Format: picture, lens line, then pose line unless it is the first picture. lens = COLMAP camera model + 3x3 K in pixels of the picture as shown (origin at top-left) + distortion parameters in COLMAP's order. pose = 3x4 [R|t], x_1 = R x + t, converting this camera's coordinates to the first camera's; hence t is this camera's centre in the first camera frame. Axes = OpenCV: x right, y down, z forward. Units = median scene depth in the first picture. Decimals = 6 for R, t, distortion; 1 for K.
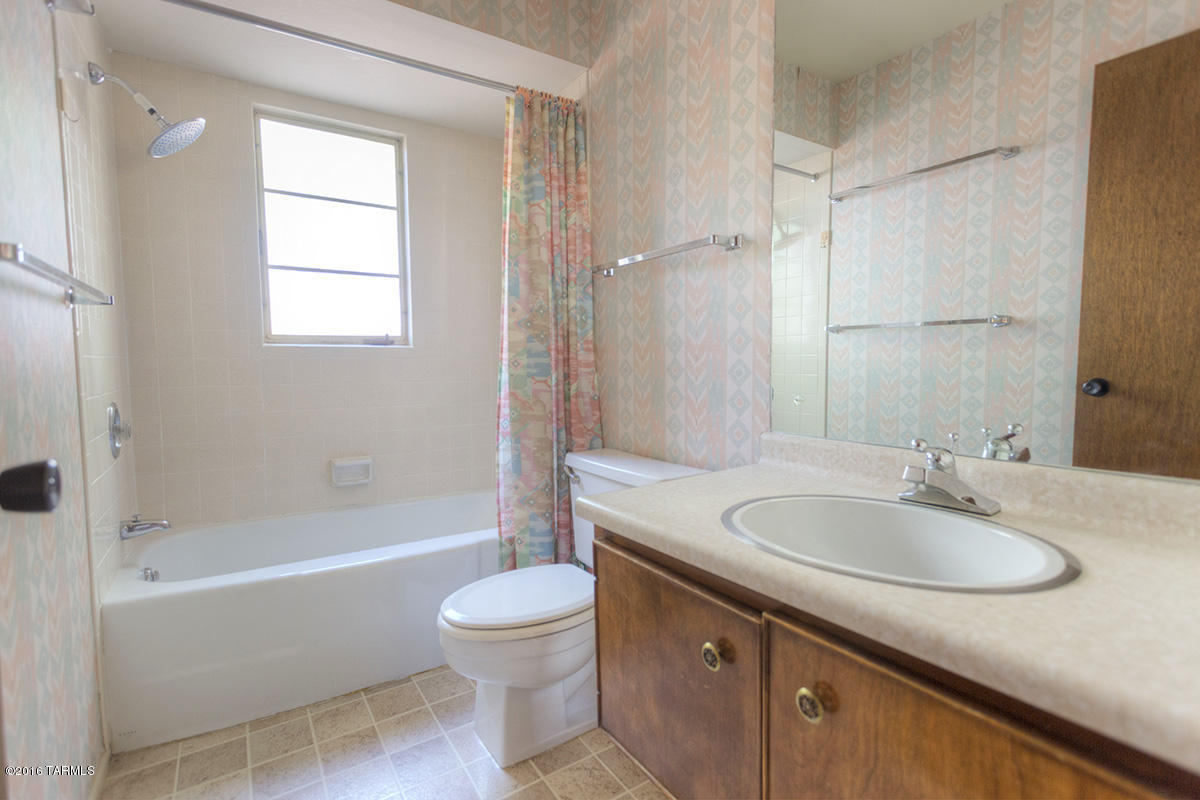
lens RADIAL K [[561.1, 0, 600.3], [0, 561.1, 403.5], [0, 0, 1]] dist [0.006216, -0.000306]
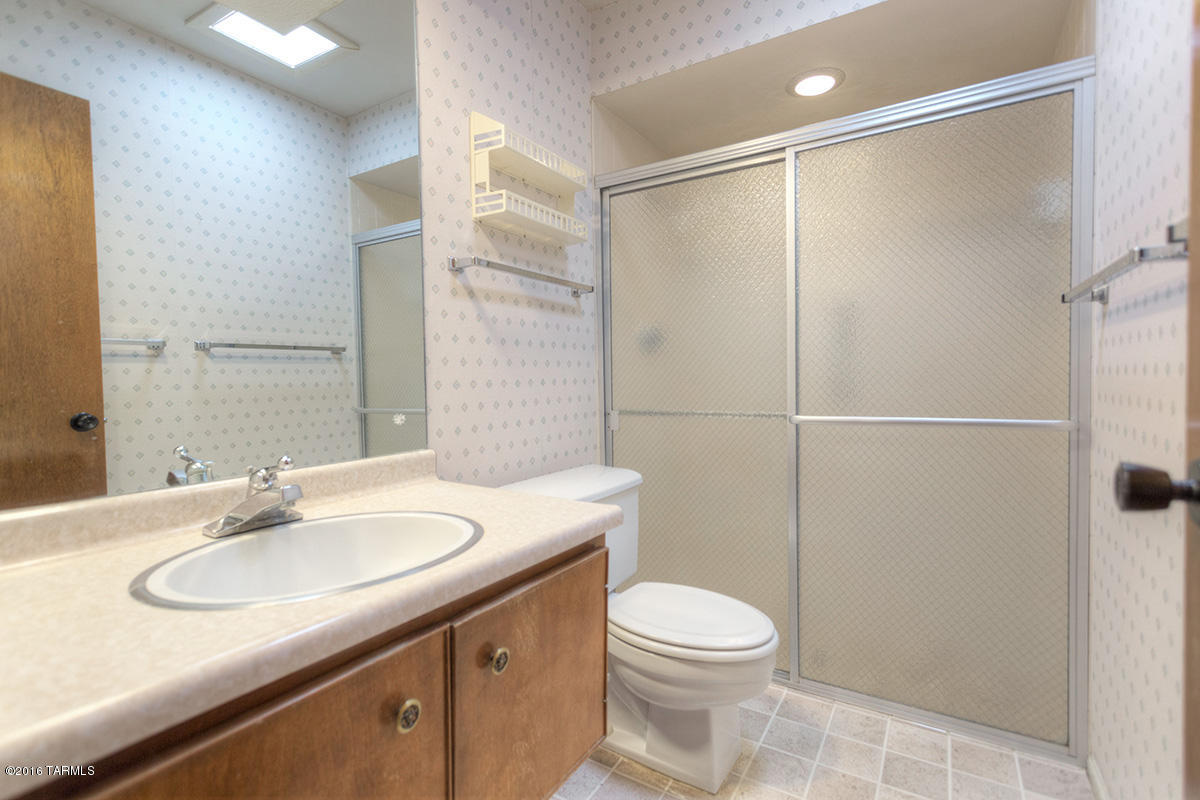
lens RADIAL K [[561.1, 0, 600.0], [0, 561.1, 398.3], [0, 0, 1]] dist [0.006216, -0.000306]
pose [[-0.422116, -0.002953, 0.906537, -0.762730], [0.056965, 0.997932, 0.029776, -0.061332], [-0.904750, 0.064210, -0.421075, 1.115267]]
